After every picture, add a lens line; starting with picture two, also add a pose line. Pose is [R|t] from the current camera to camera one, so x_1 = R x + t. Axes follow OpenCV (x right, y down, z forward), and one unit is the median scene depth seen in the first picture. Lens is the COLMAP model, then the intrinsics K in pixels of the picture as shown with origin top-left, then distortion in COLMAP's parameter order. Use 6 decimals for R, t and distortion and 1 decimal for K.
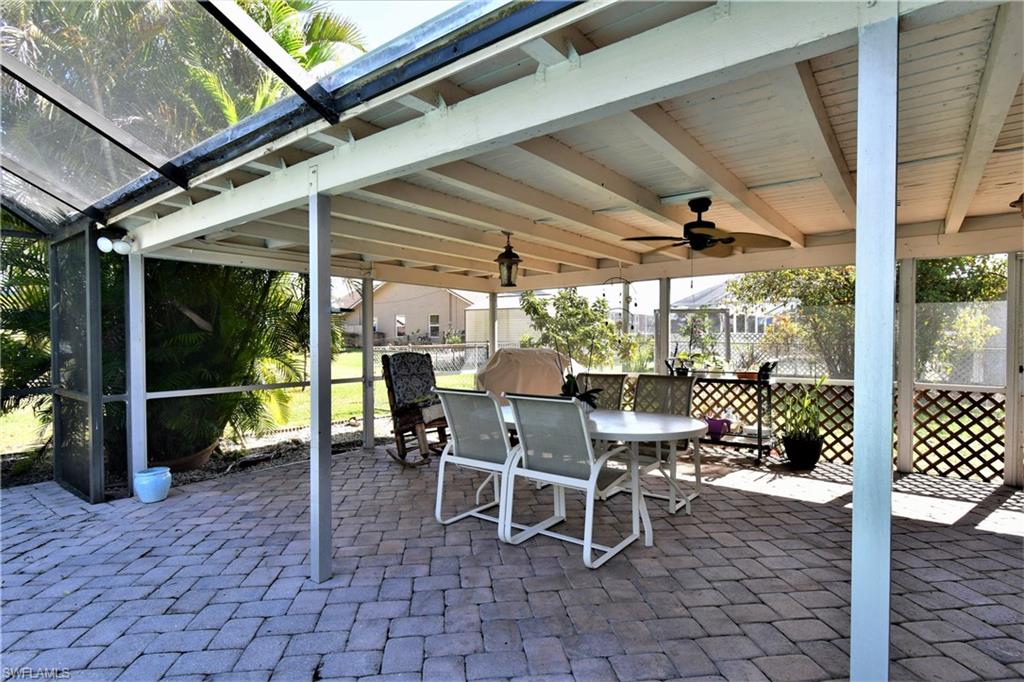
lens RADIAL K [[520.6, 0, 511.7], [0, 520.6, 344.2], [0, 0, 1]] dist [0.003222, 0.000978]
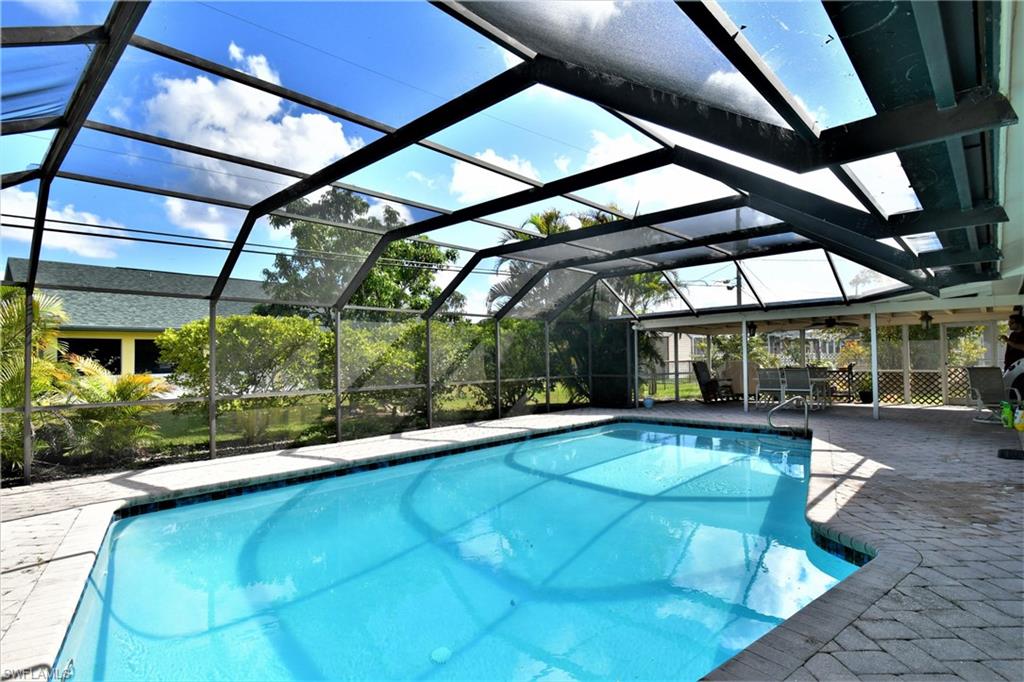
lens RADIAL K [[520.6, 0, 511.8], [0, 520.6, 339.1], [0, 0, 1]] dist [0.003222, 0.000978]
pose [[0.995546, -0.014925, -0.093092, -1.002611], [0.010374, 0.998736, -0.049183, 0.025090], [0.093709, 0.047998, 0.994442, -1.846014]]
